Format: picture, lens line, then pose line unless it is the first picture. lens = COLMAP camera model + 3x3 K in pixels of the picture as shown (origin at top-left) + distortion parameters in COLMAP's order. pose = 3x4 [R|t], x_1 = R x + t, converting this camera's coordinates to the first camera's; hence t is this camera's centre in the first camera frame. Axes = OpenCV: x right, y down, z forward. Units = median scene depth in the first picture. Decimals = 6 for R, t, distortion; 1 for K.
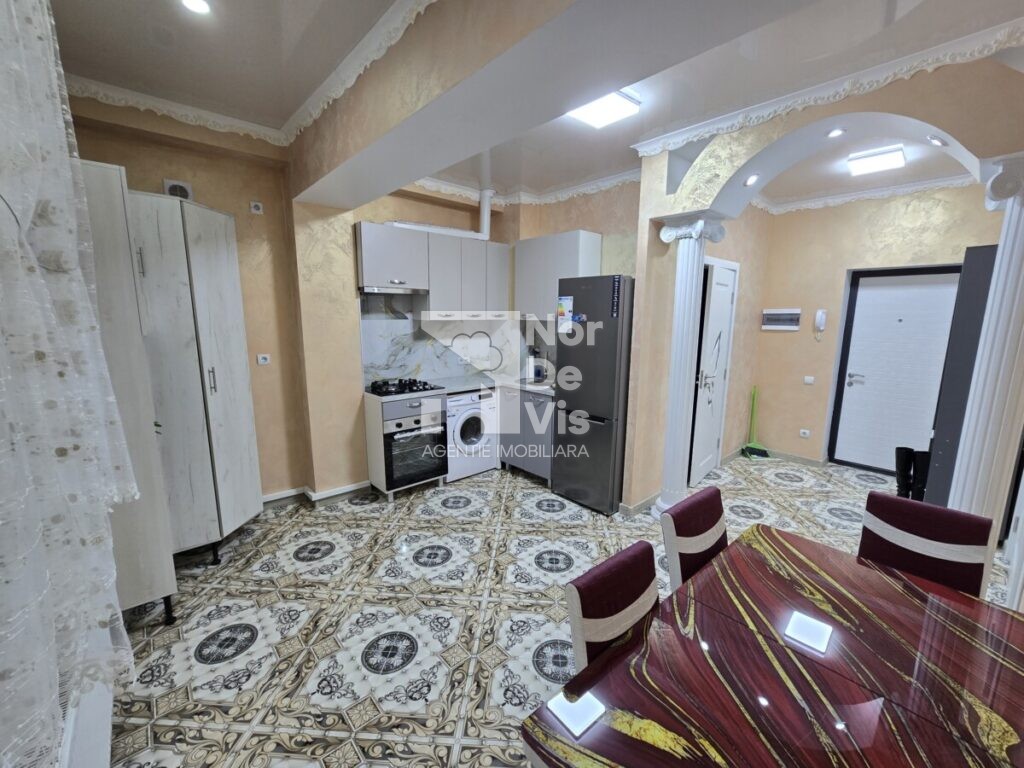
lens RADIAL K [[417.6, 0, 516.3], [0, 417.6, 384.3], [0, 0, 1]] dist [-0.009136, 0.002740]
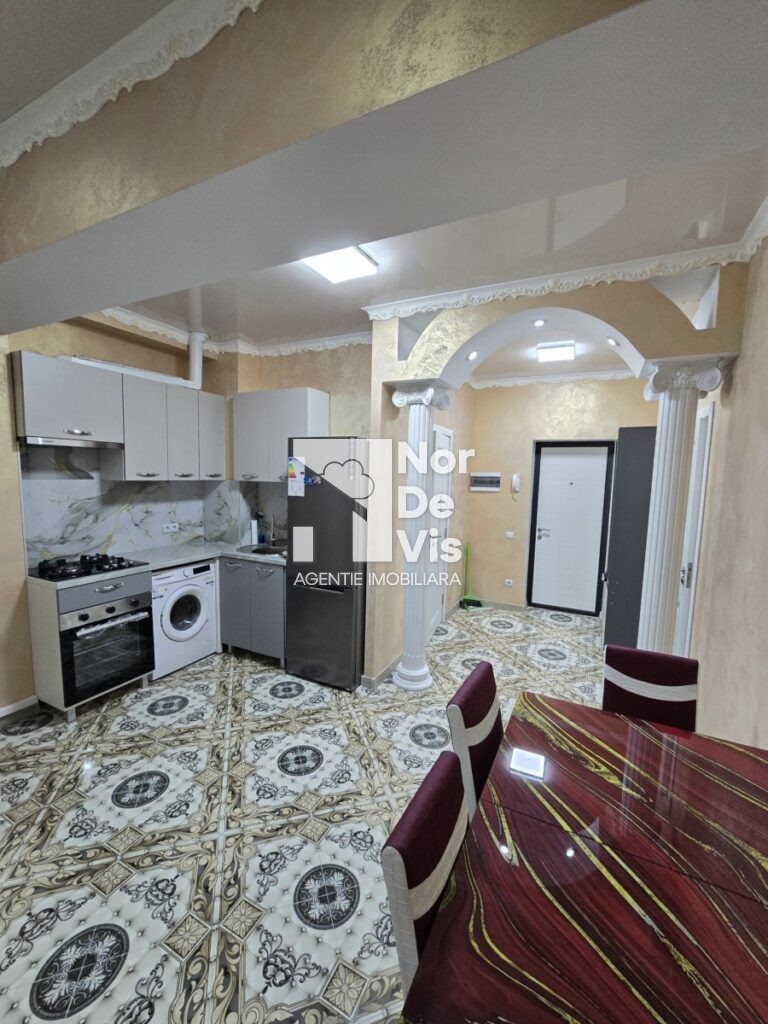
lens RADIAL K [[417.6, 0, 379.9], [0, 417.6, 518.0], [0, 0, 1]] dist [-0.009136, 0.002740]
pose [[0.932874, -0.024002, 0.359403, -0.049703], [0.043335, 0.998009, -0.045833, -0.028697], [-0.357588, 0.058331, 0.932056, 0.093976]]
